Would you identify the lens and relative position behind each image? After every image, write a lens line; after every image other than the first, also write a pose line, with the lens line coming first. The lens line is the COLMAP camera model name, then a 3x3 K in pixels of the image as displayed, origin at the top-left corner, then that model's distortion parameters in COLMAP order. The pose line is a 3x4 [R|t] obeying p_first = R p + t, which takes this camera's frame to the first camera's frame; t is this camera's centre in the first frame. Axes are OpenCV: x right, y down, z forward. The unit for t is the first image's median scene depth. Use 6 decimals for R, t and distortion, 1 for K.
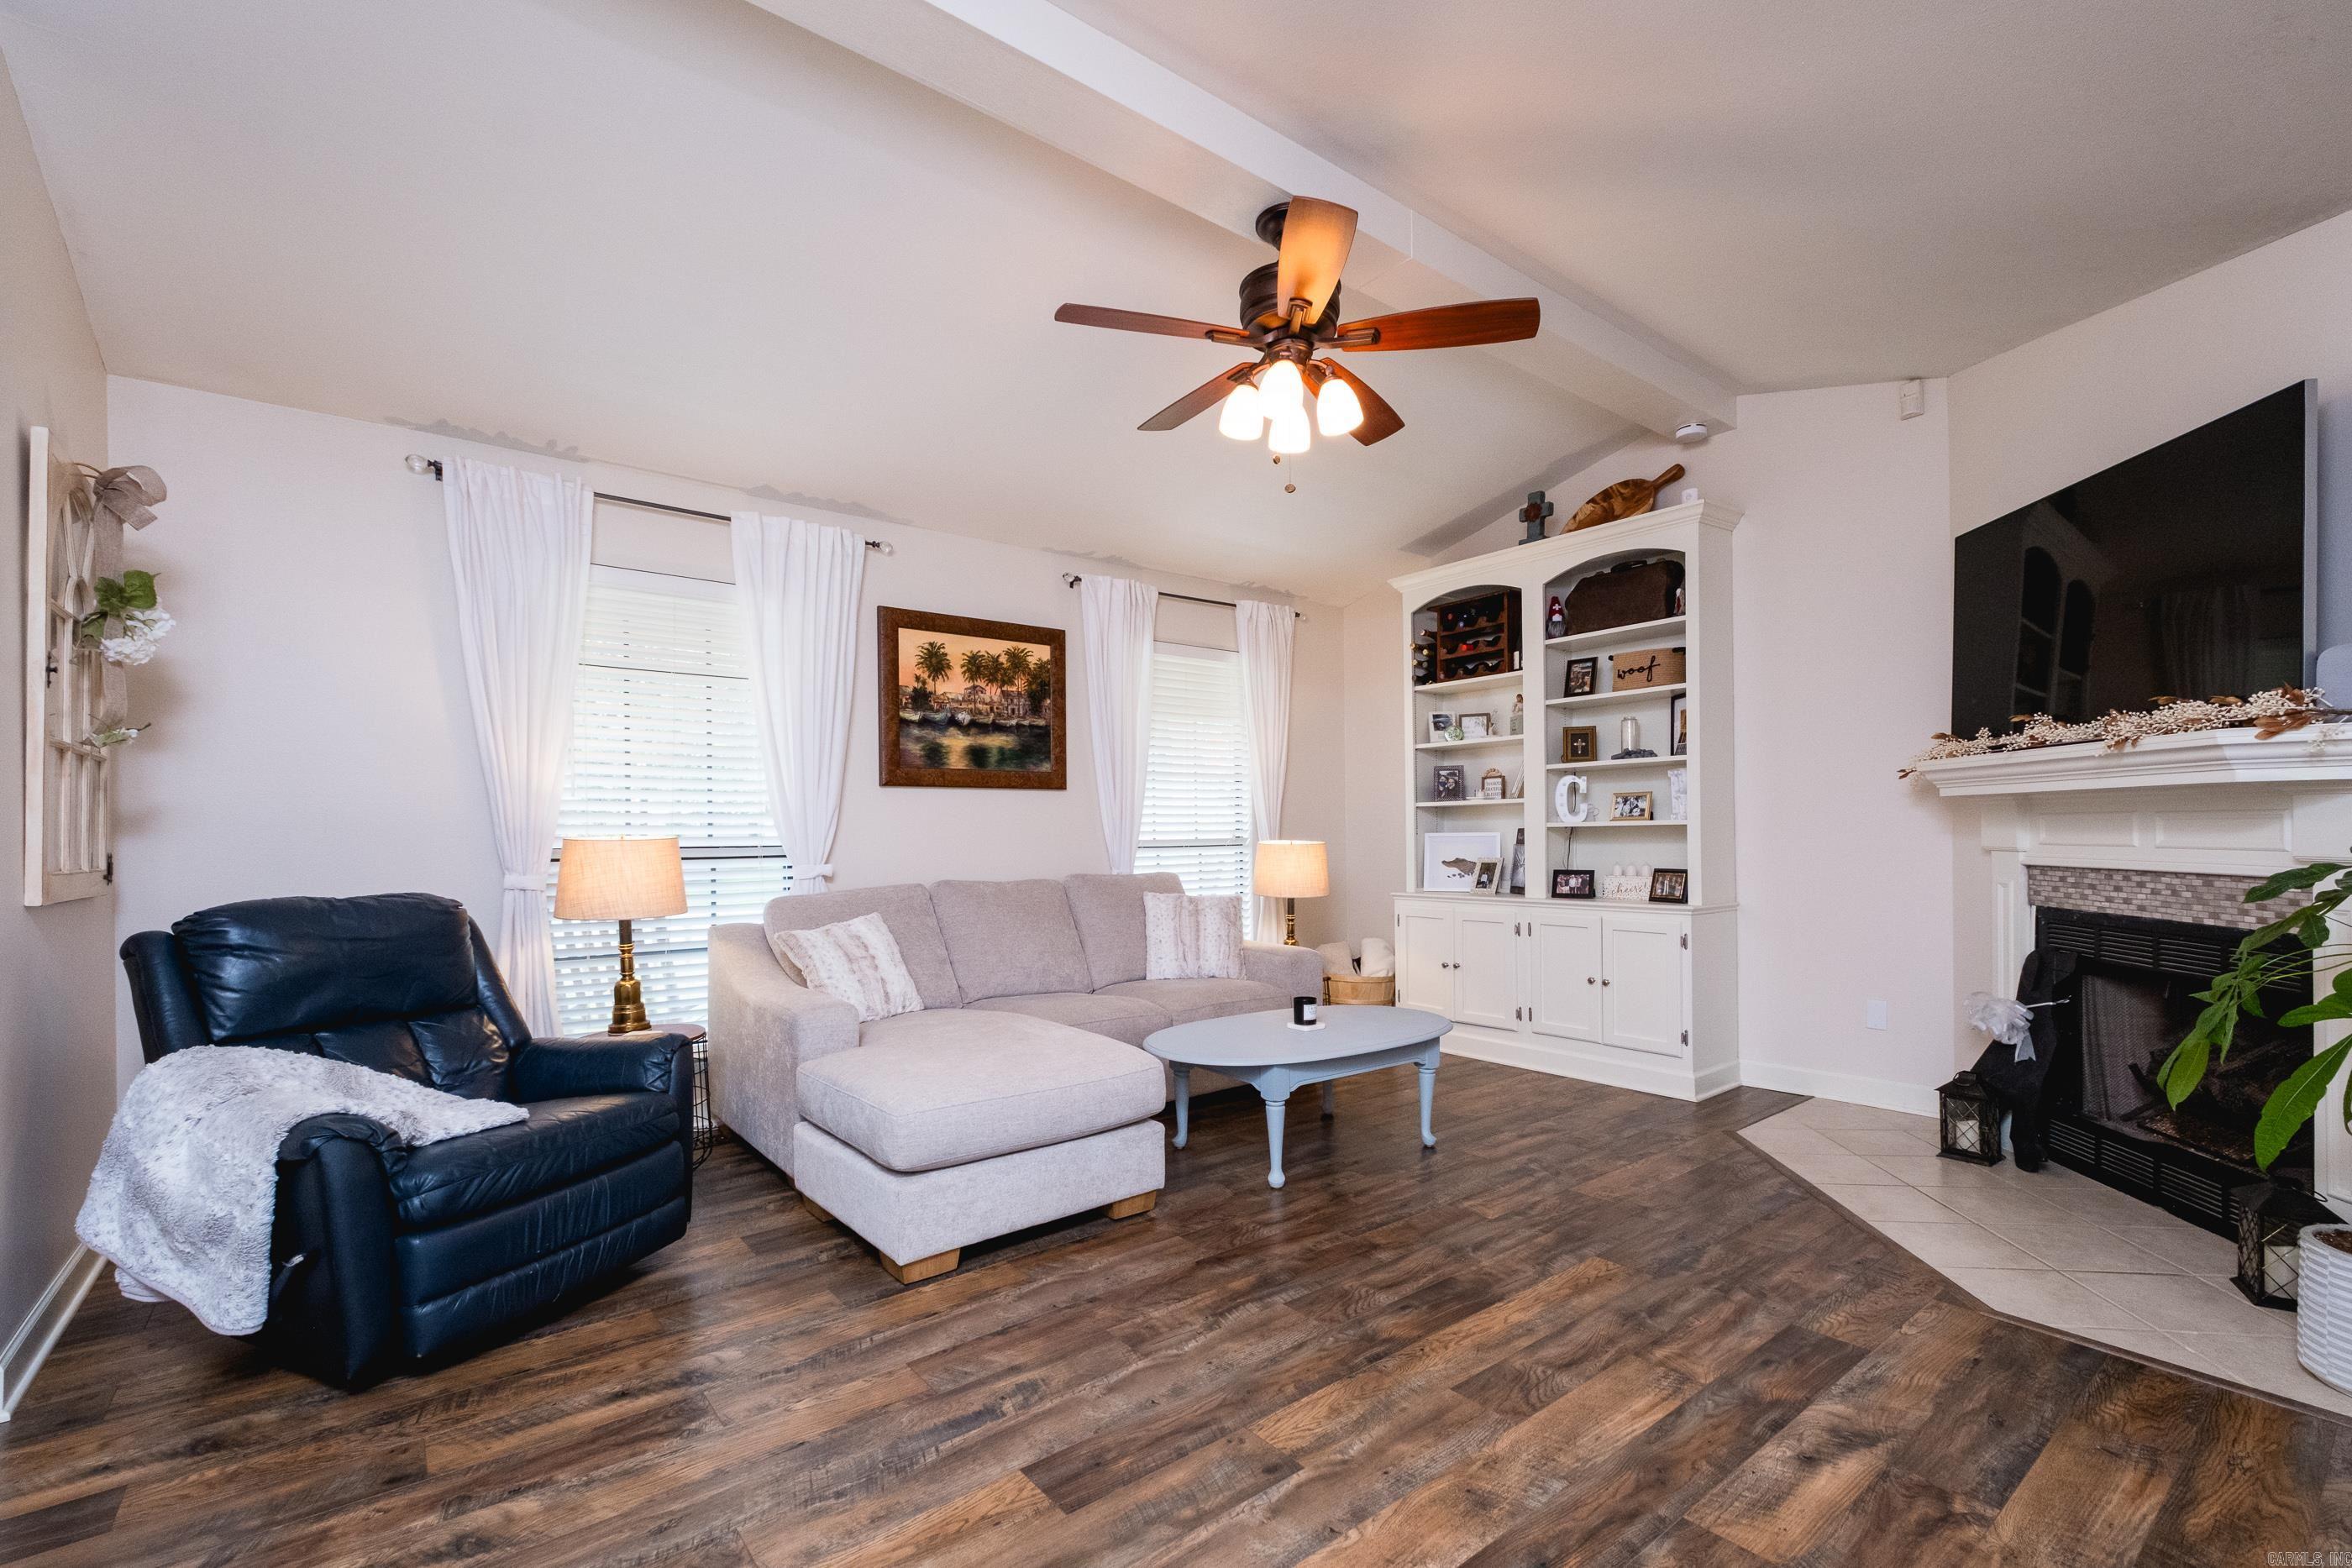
lens RADIAL K [[1013.0, 0, 1182.3], [0, 1013.0, 837.2], [0, 0, 1]] dist [0.007824, -0.005025]
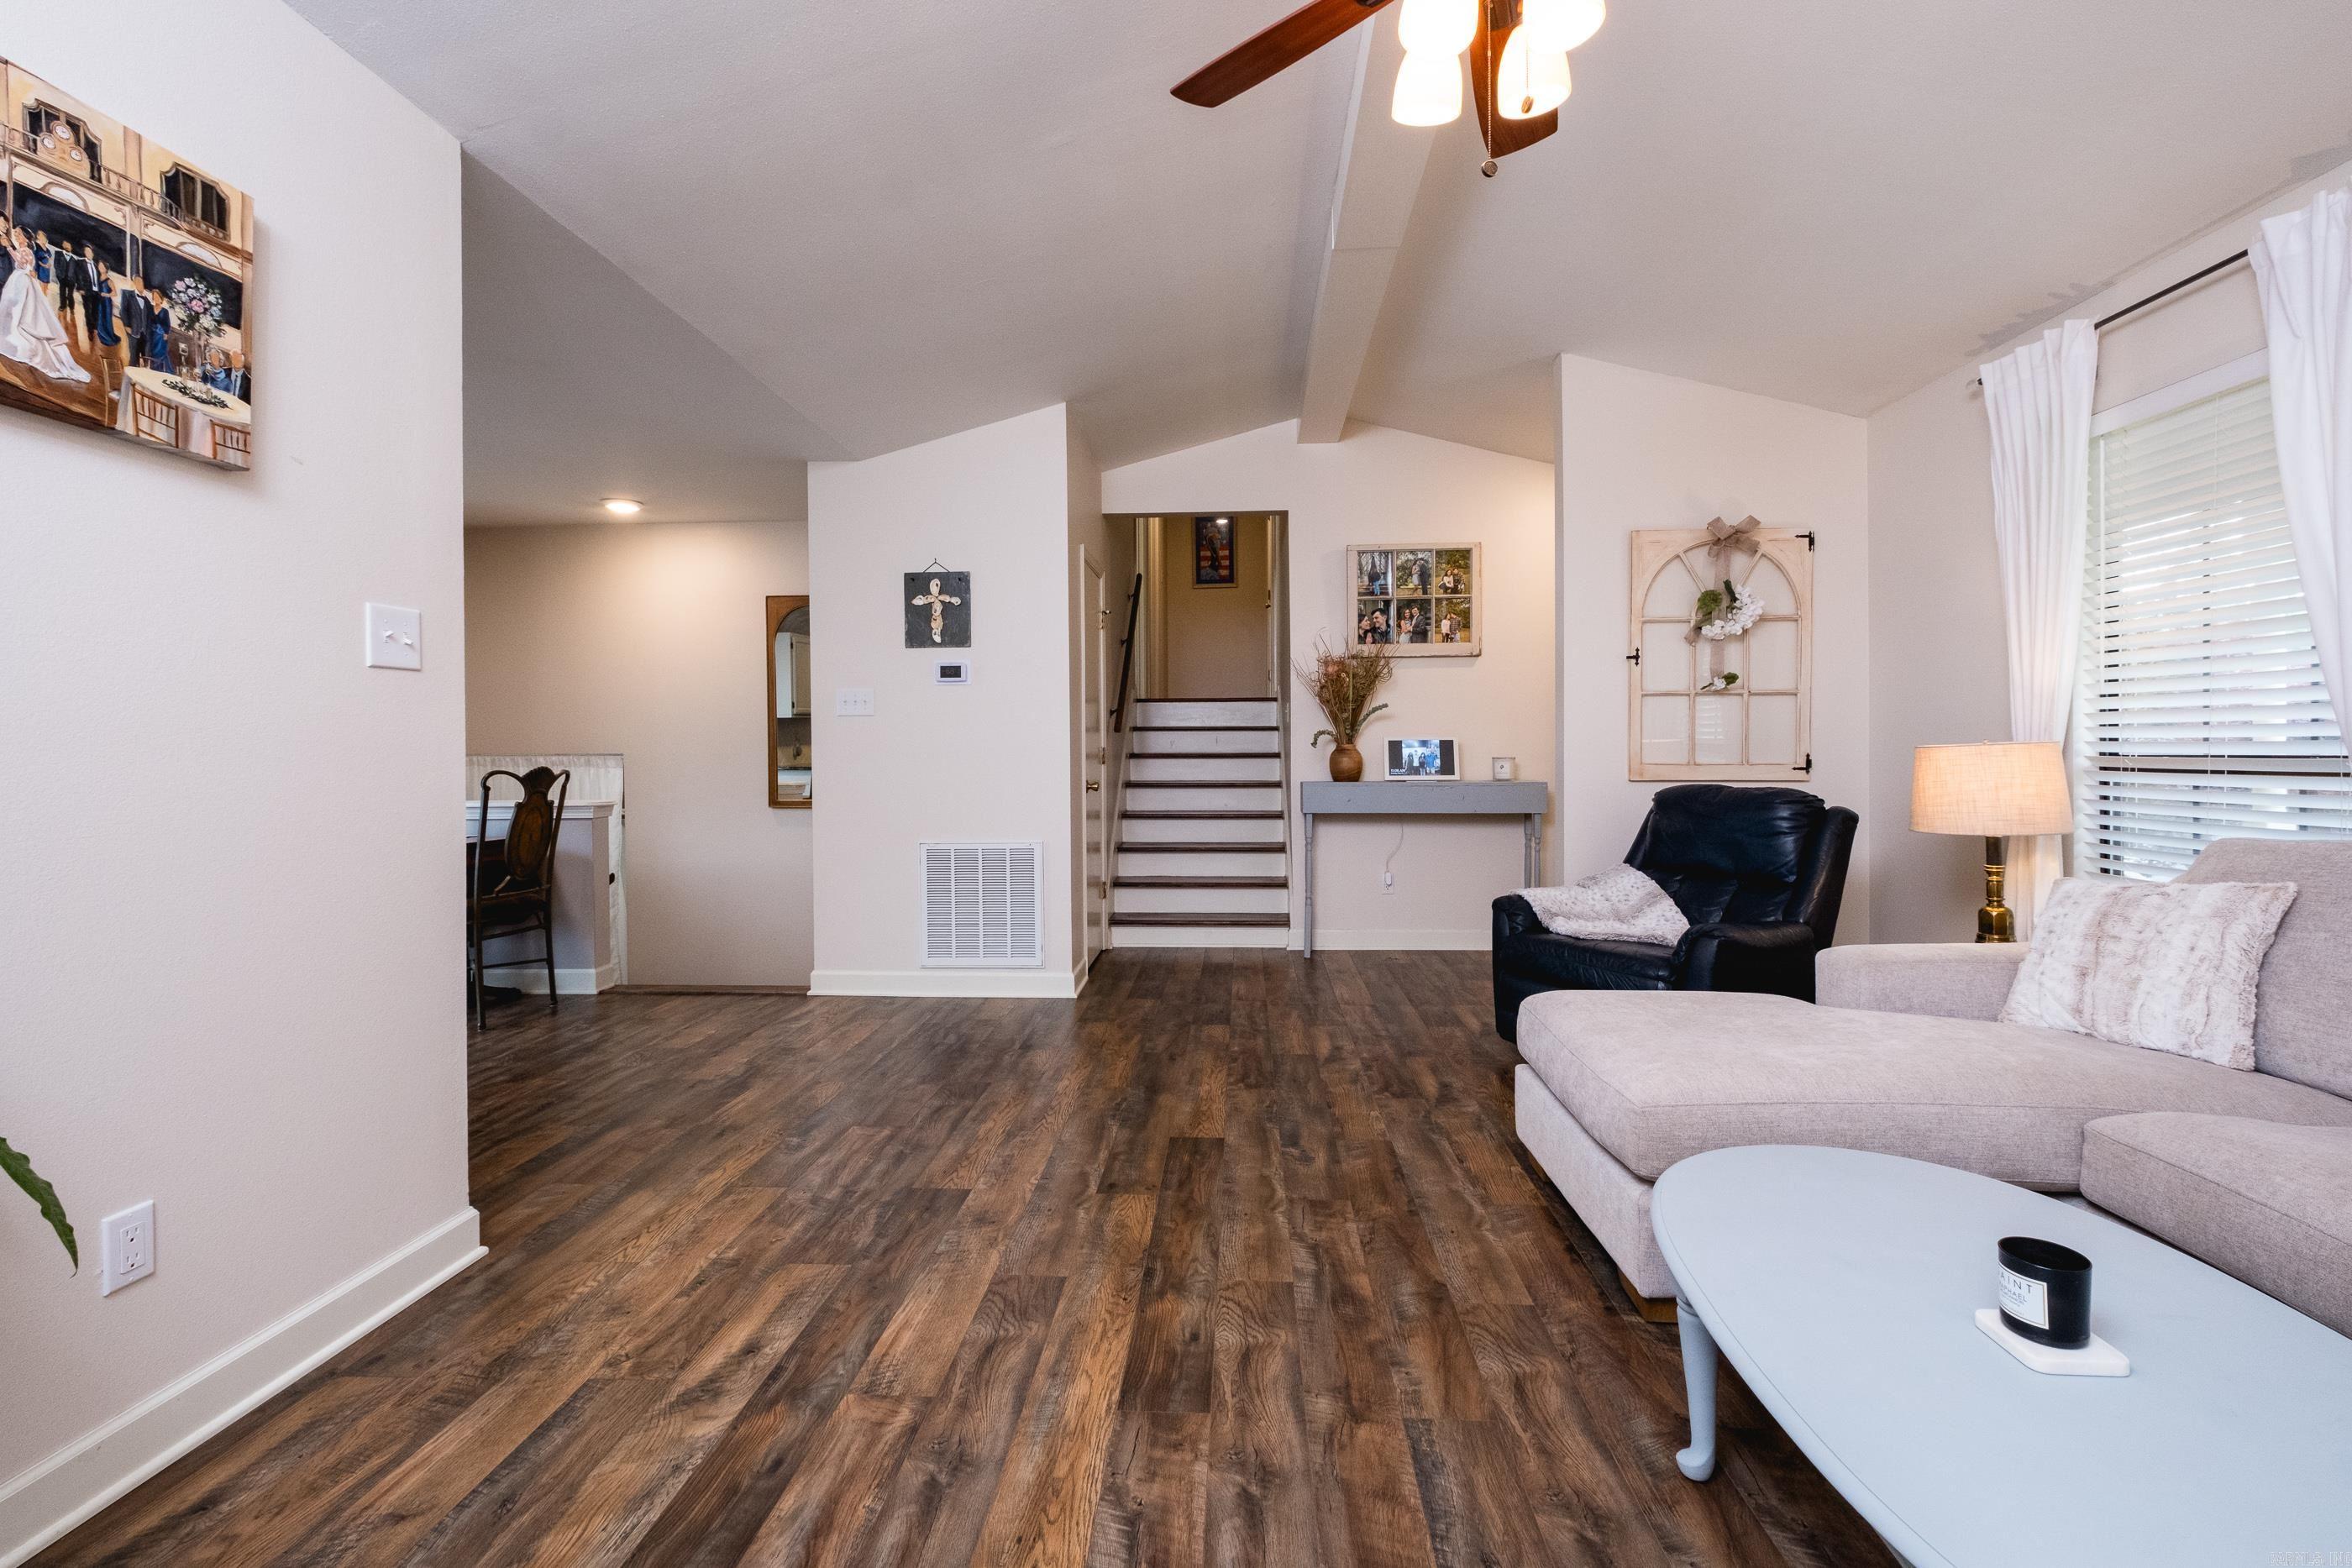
lens RADIAL K [[1013.0, 0, 1190.7], [0, 1013.0, 765.8], [0, 0, 1]] dist [0.007824, -0.005025]
pose [[-0.658891, 0.024203, -0.751849, 0.544067], [0.010653, 0.999682, 0.022845, -0.008221], [0.752163, 0.007043, -0.658939, 1.012533]]
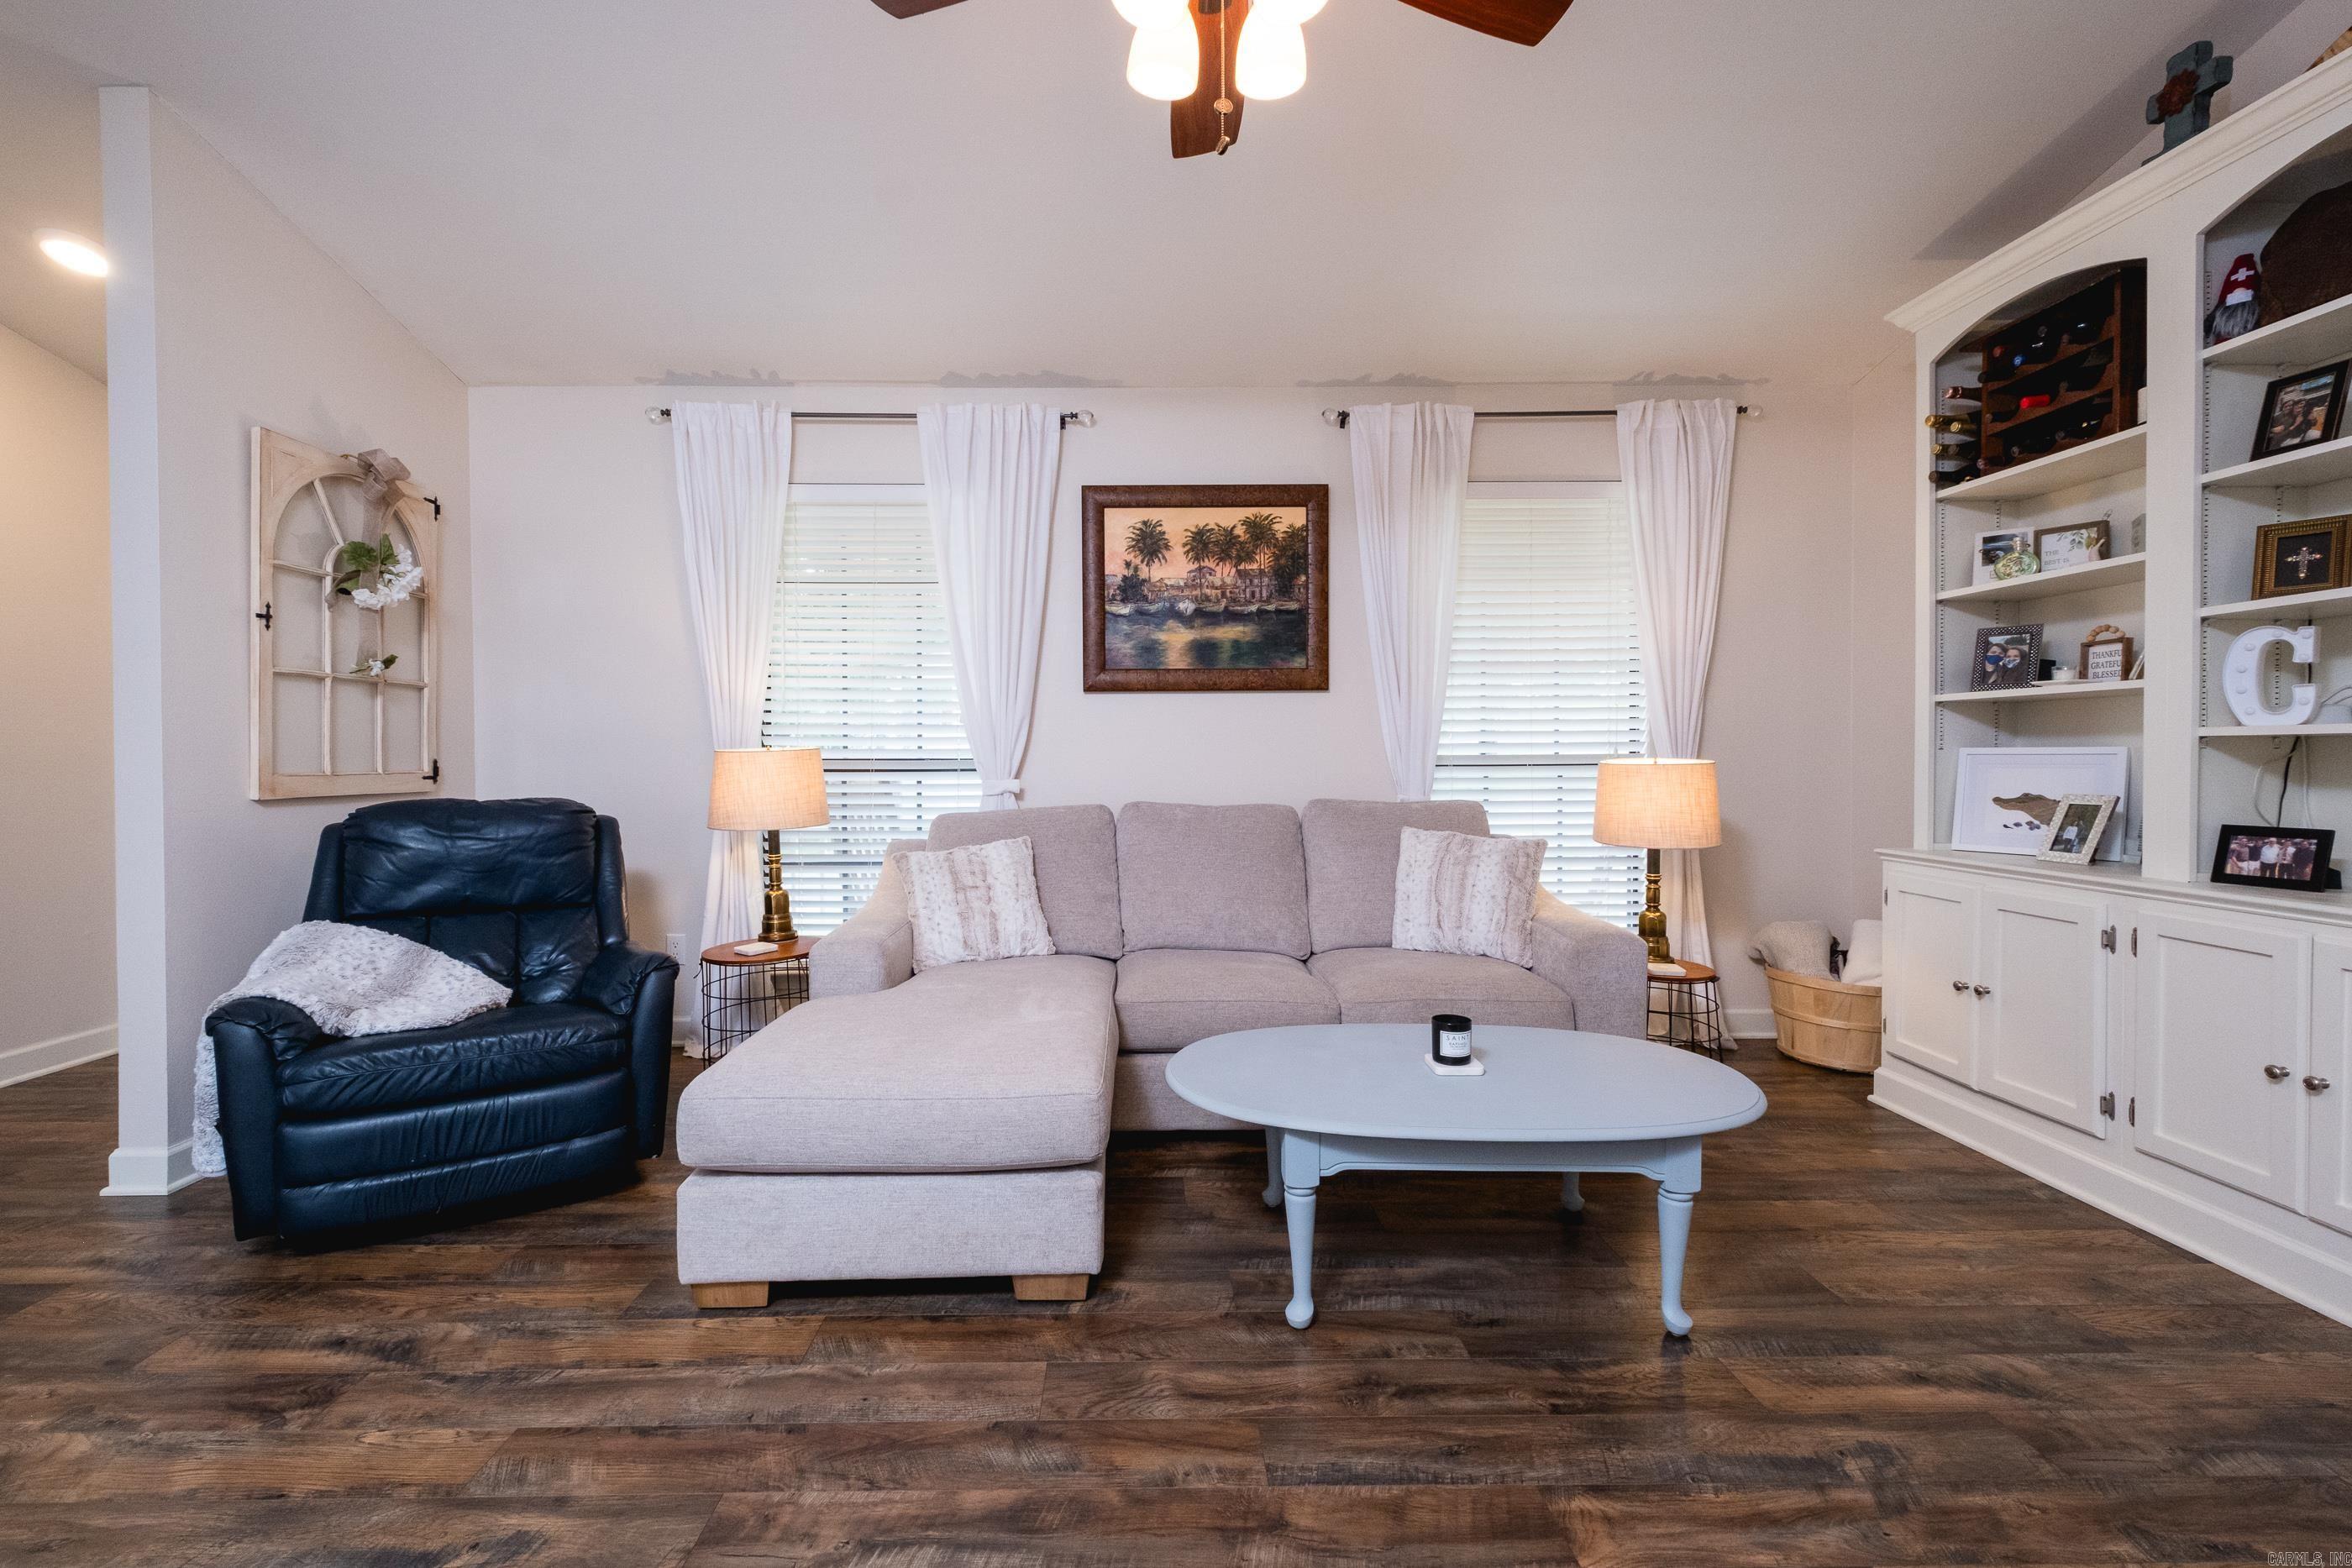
lens RADIAL K [[1013.0, 0, 1140.7], [0, 1013.0, 767.4], [0, 0, 1]] dist [0.007824, -0.005025]
pose [[0.791505, 0.016369, -0.610944, 0.344466], [-0.004716, 0.999775, 0.020676, -0.003986], [0.611145, -0.013484, 0.791404, 0.410052]]
